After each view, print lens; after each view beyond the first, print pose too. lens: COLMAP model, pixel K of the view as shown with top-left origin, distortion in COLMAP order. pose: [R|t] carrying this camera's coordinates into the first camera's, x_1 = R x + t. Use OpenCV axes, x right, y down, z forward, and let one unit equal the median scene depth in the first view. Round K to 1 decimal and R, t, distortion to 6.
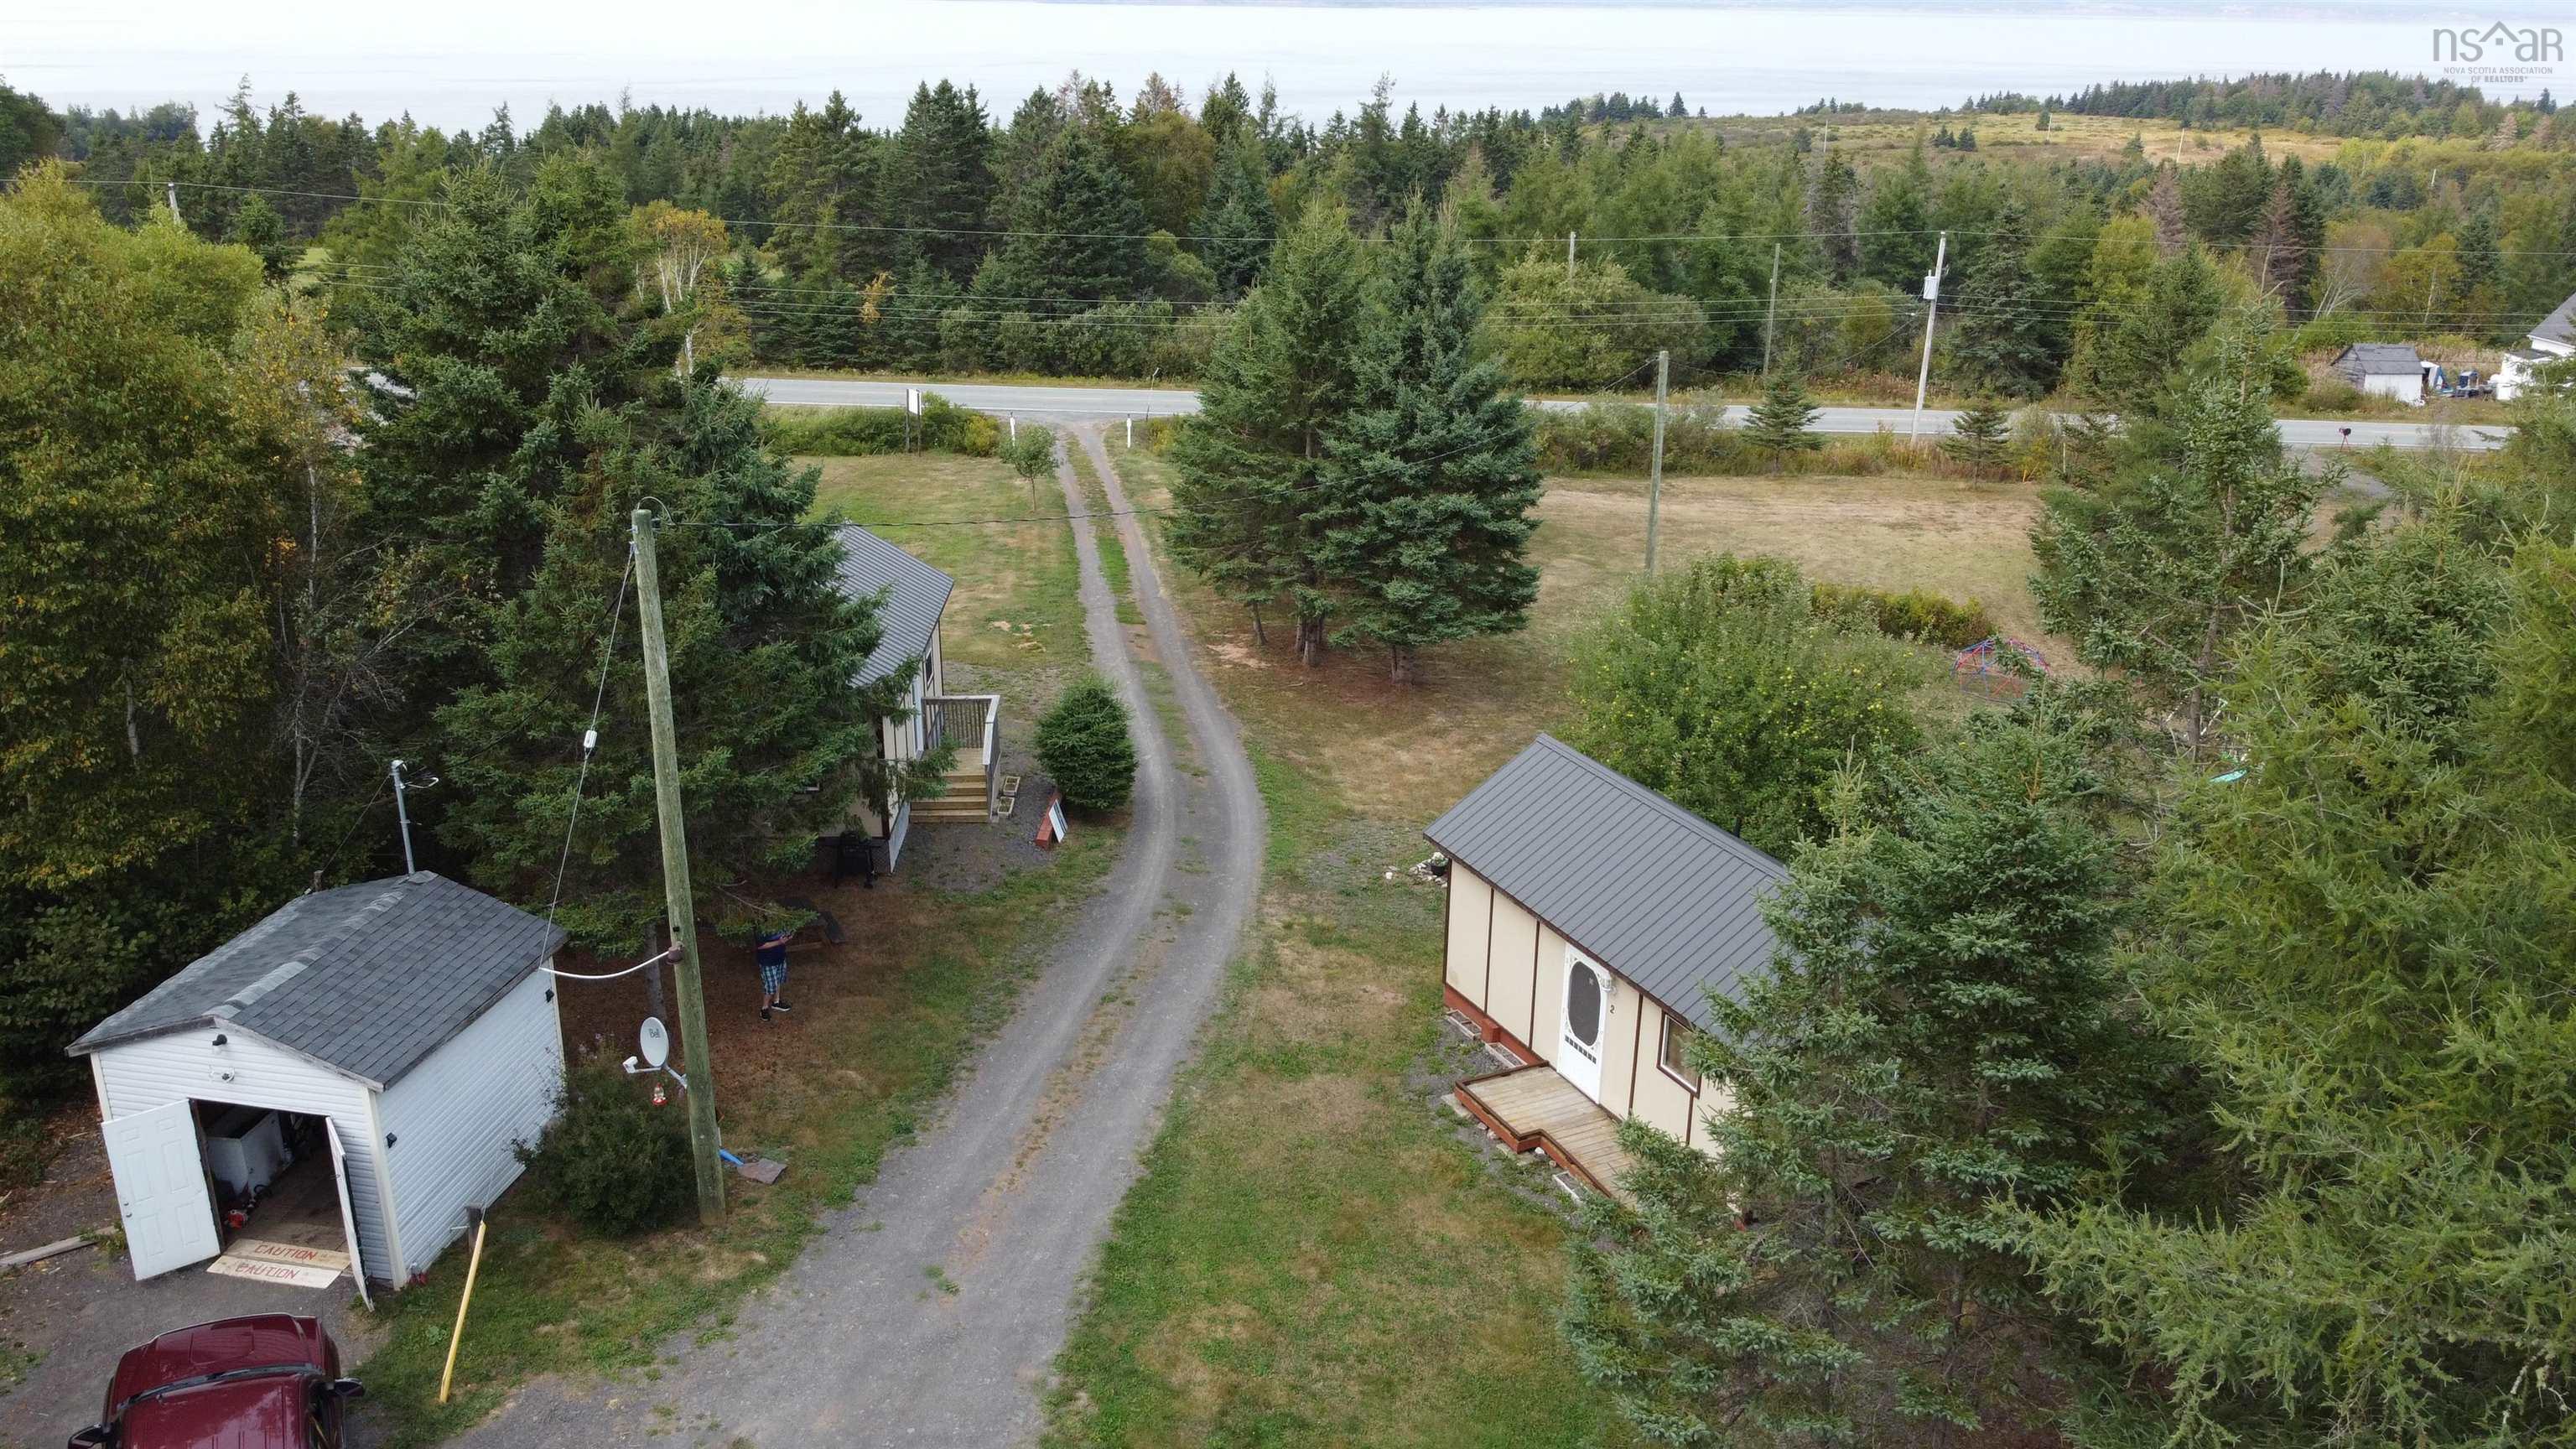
lens RADIAL K [[1942.9, 0, 1277.0], [0, 1942.9, 724.1], [0, 0, 1]] dist [-0.002321, -0.002845]
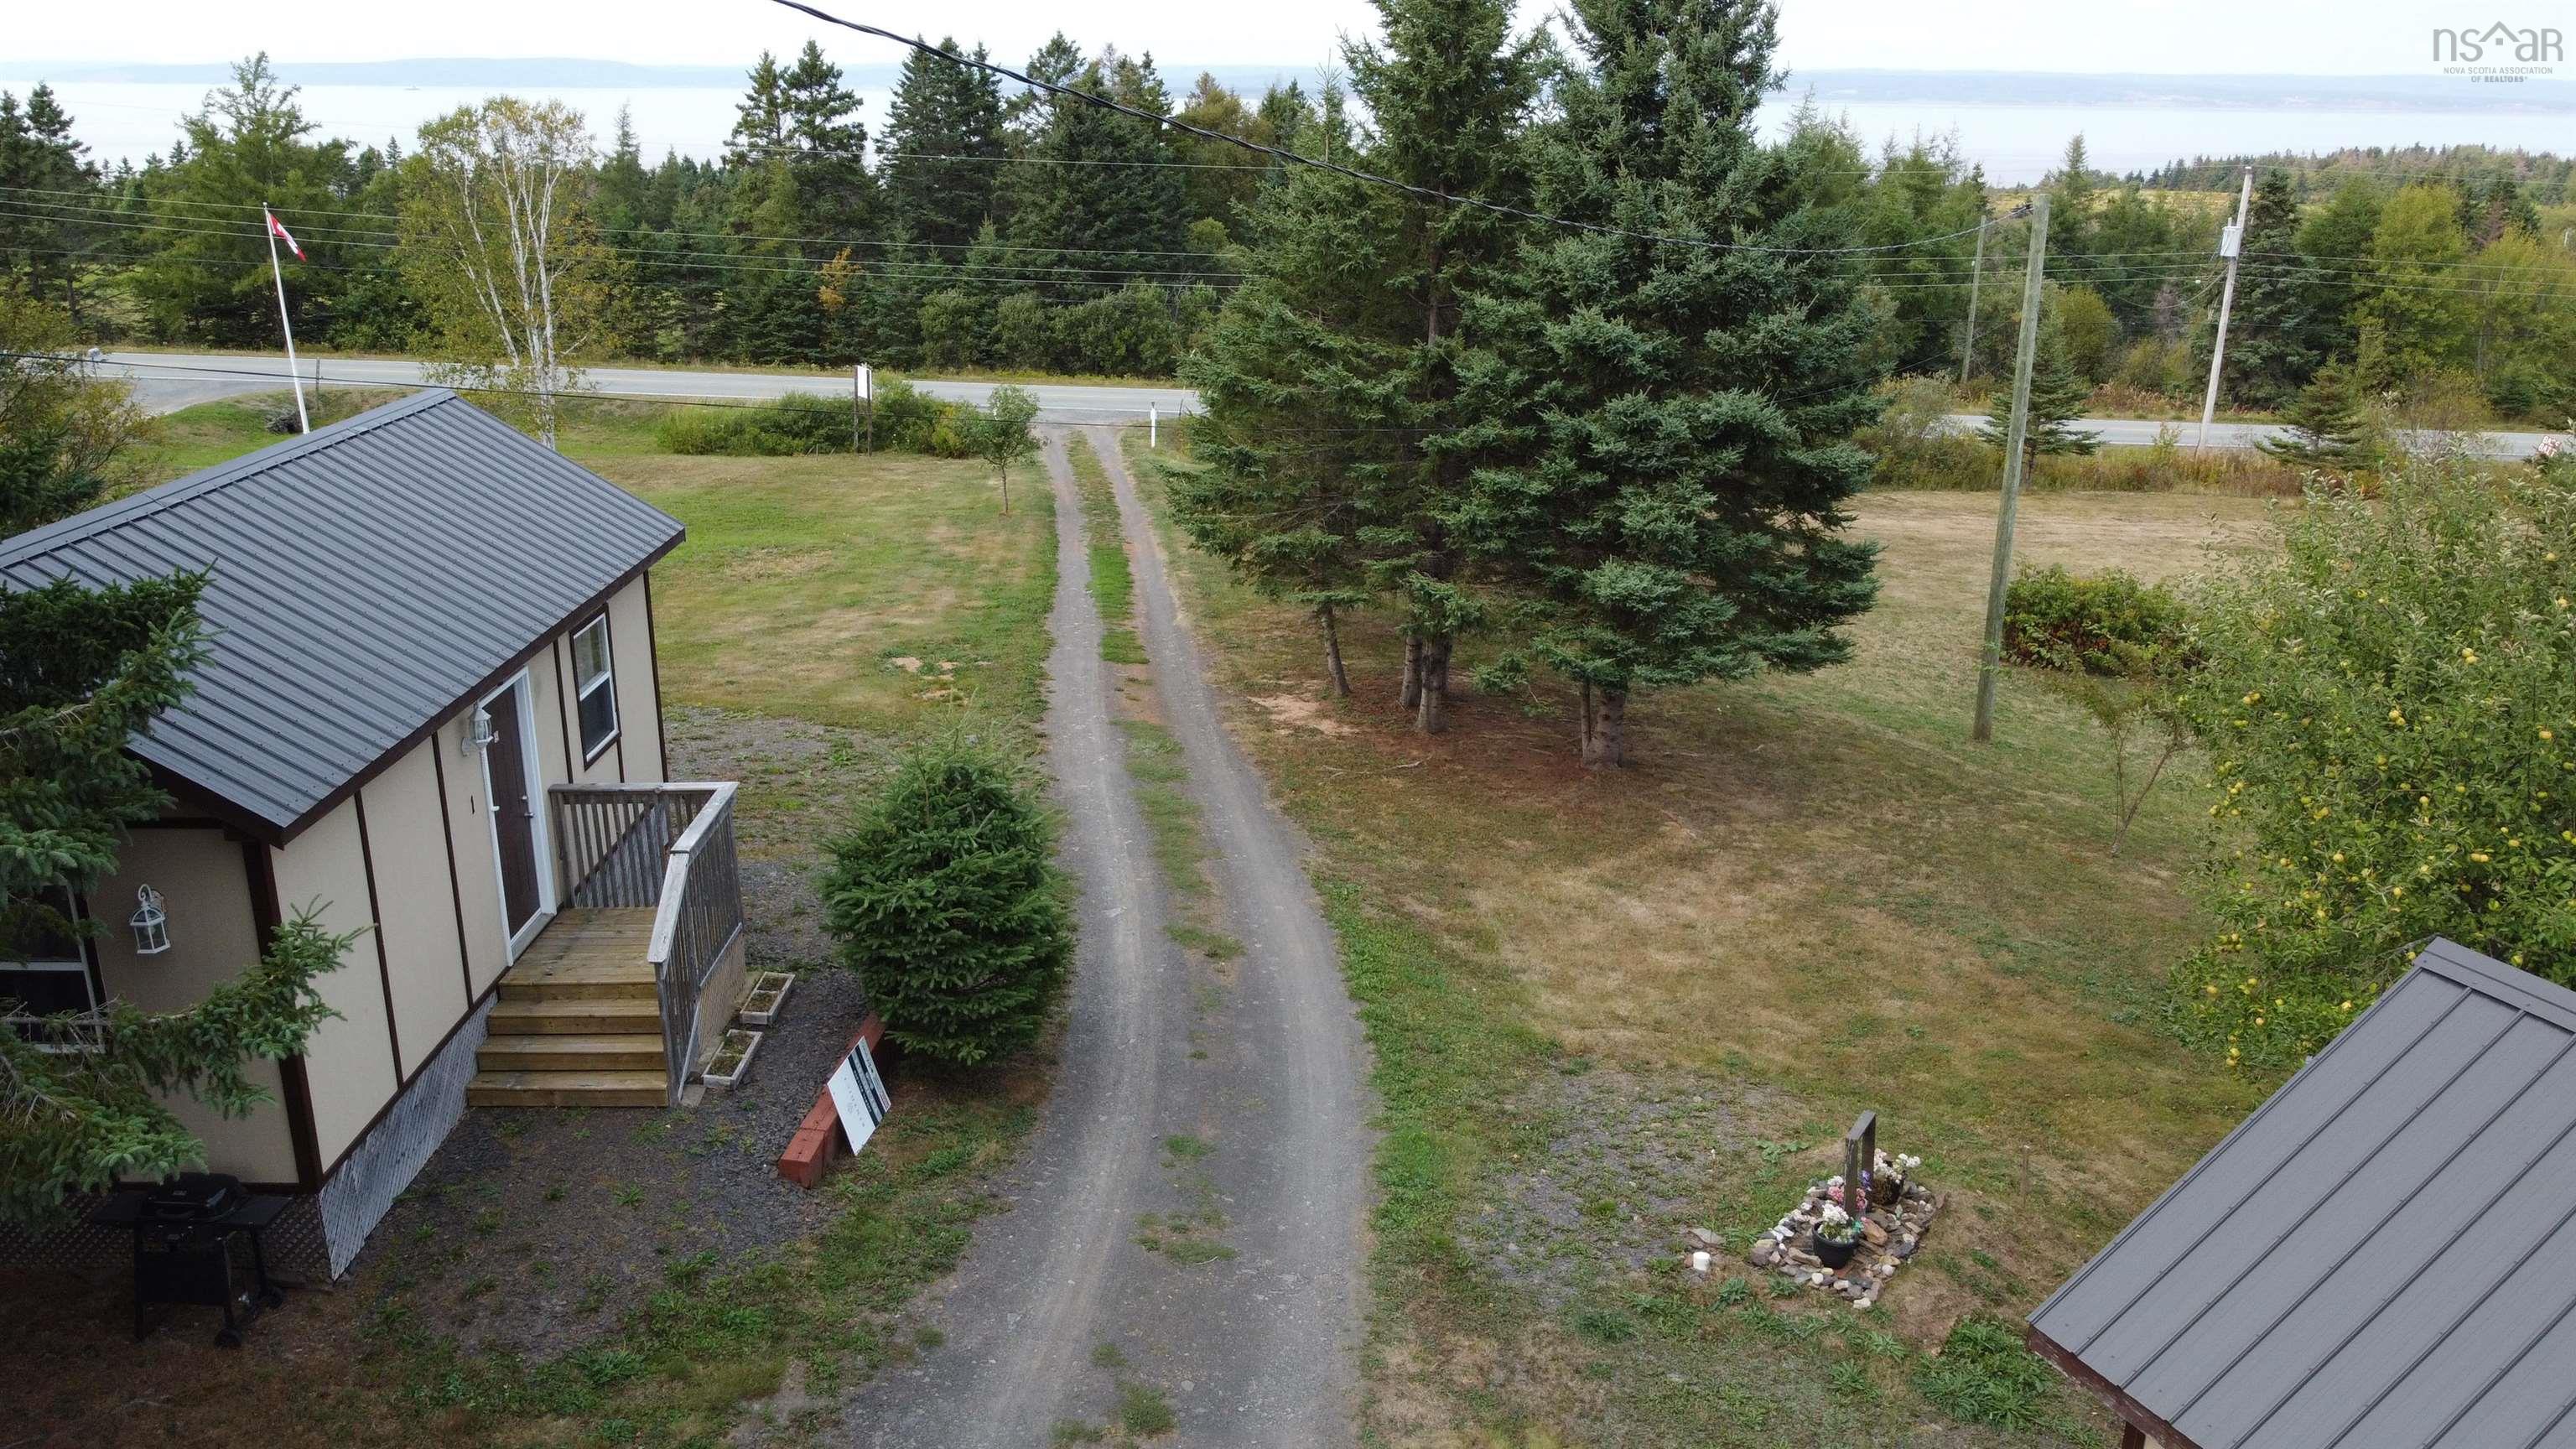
lens RADIAL K [[1942.9, 0, 1277.0], [0, 1942.9, 724.1], [0, 0, 1]] dist [-0.002321, -0.002845]
pose [[0.999564, 0.006040, -0.028889, -0.009309], [-0.007305, 0.999009, -0.043914, -0.006204], [0.028595, 0.044106, 0.998618, 0.373033]]
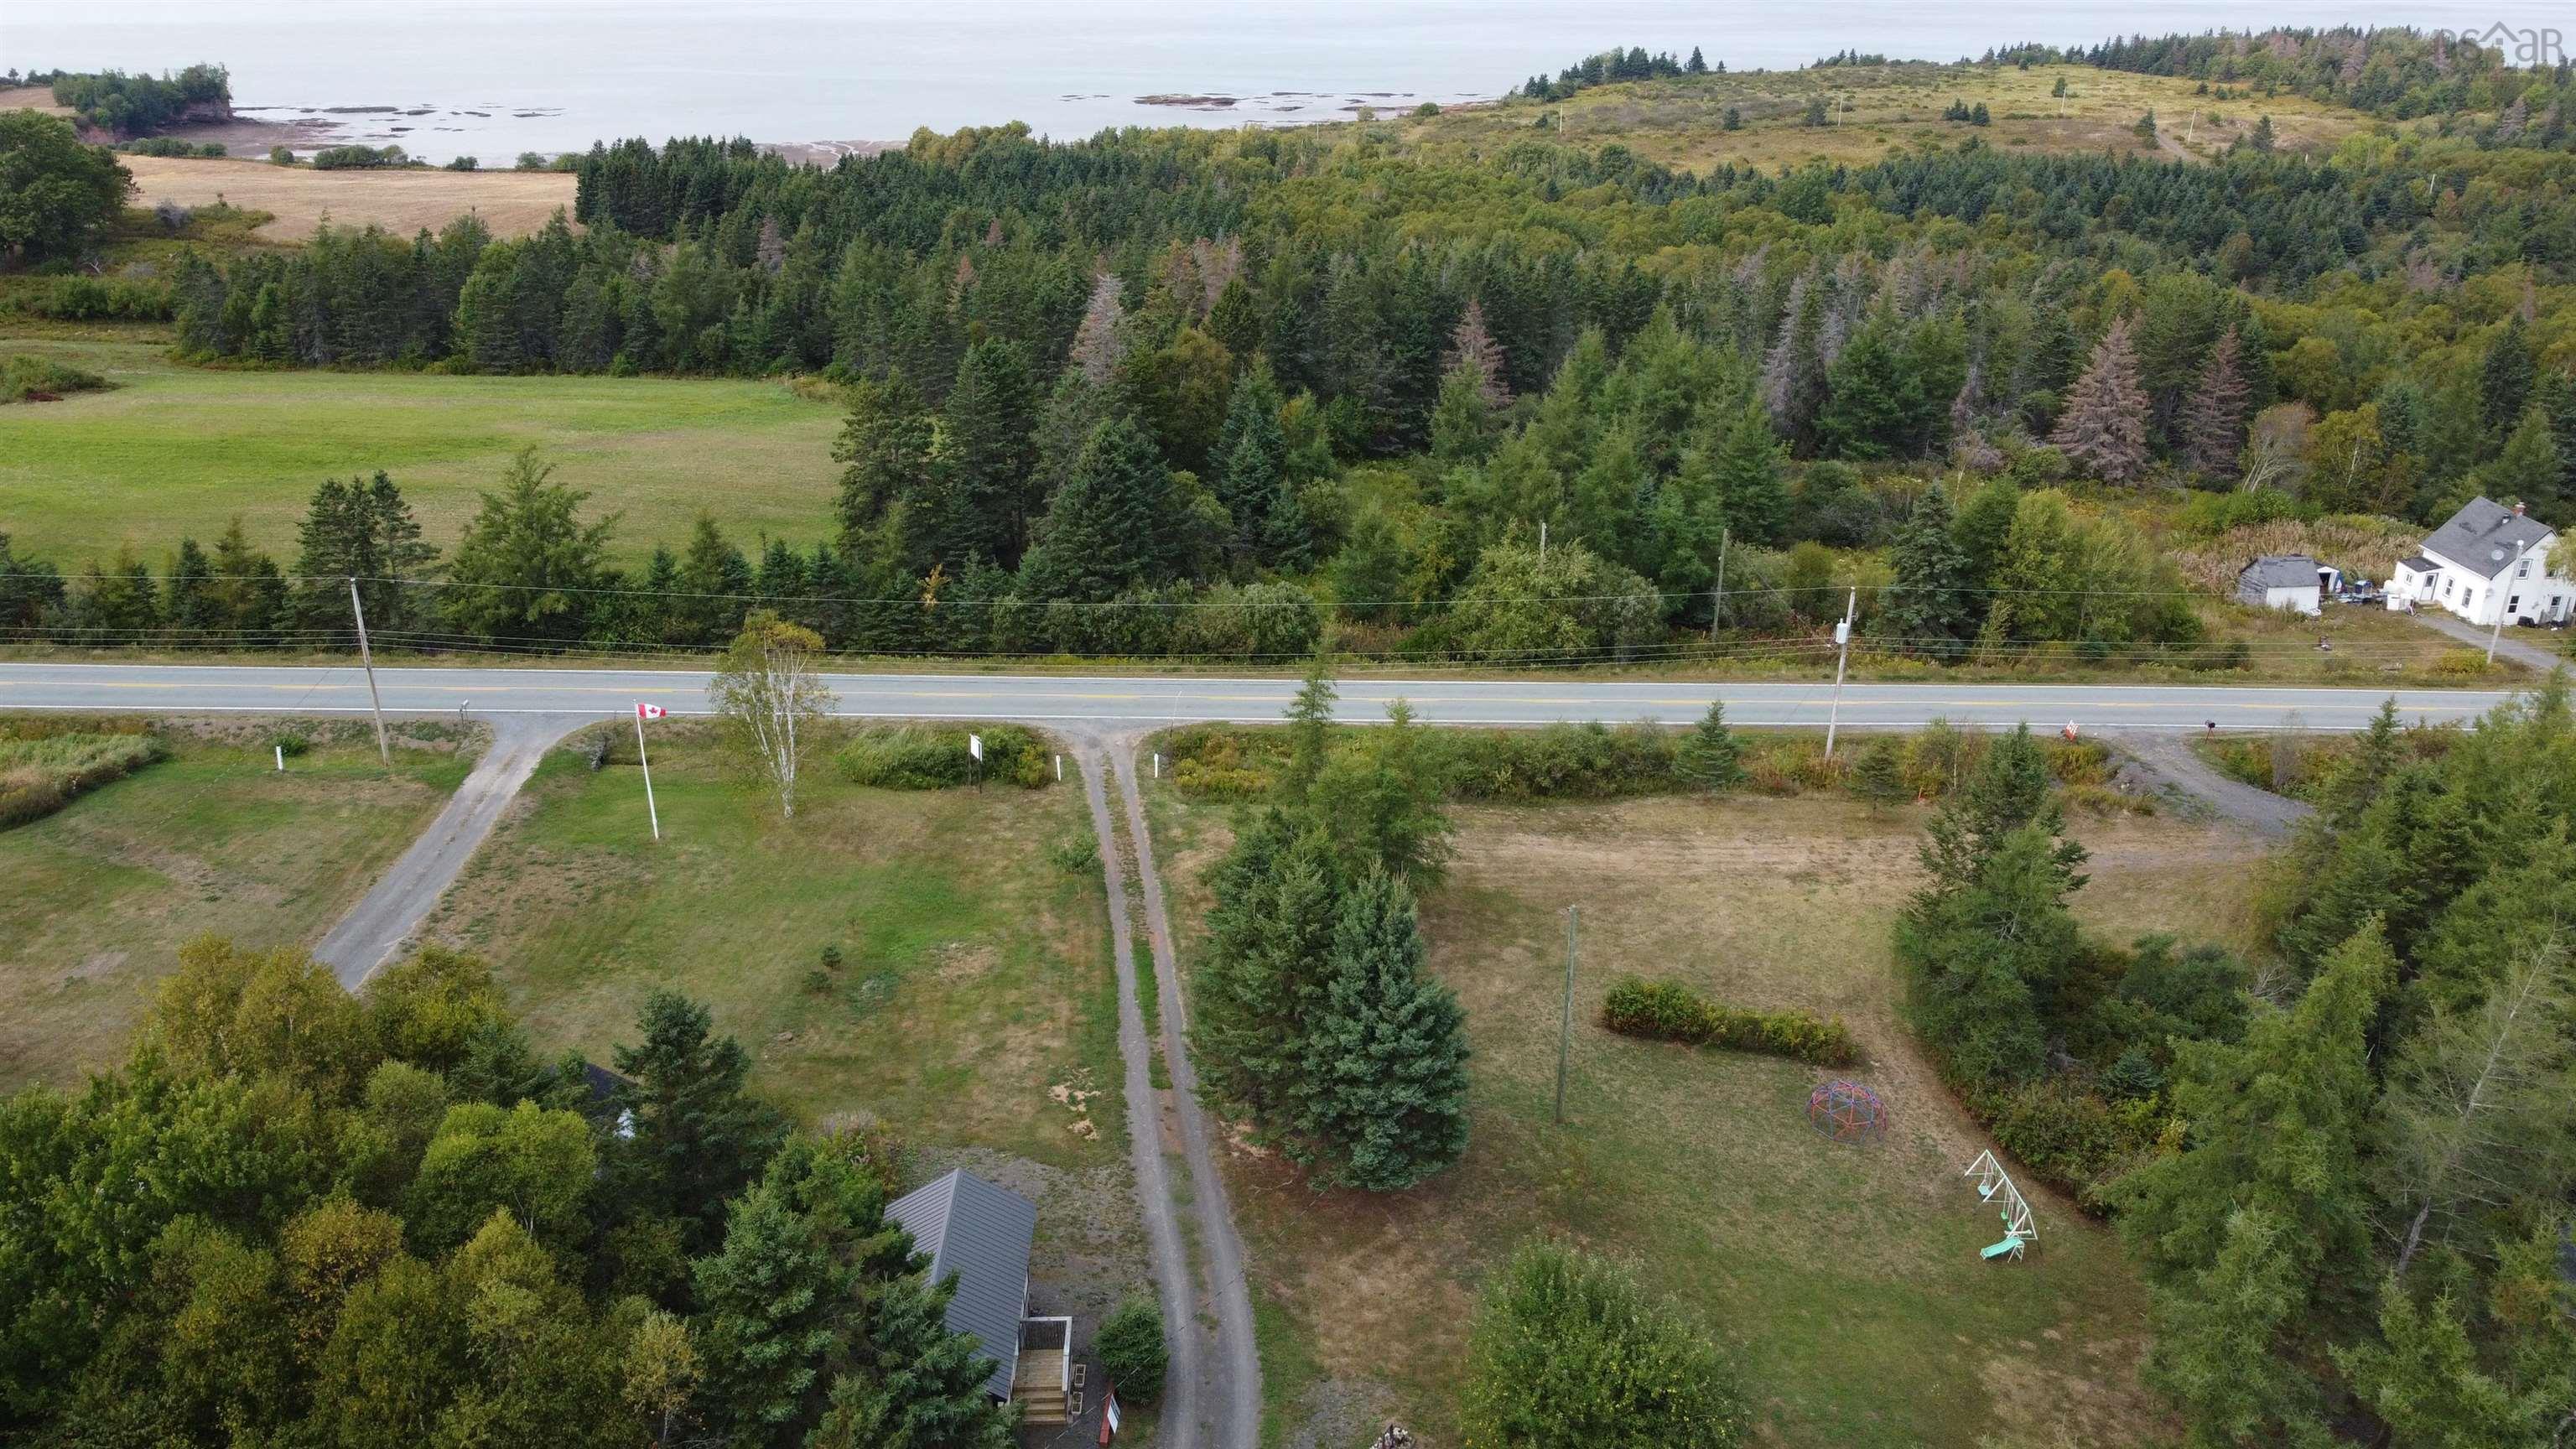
lens RADIAL K [[1942.9, 0, 1277.0], [0, 1942.9, 724.1], [0, 0, 1]] dist [-0.002321, -0.002845]
pose [[0.999946, 0.004432, -0.009363, 0.011673], [-0.003973, 0.998814, 0.048523, -0.329045], [0.009567, -0.048484, 0.998778, -0.250545]]
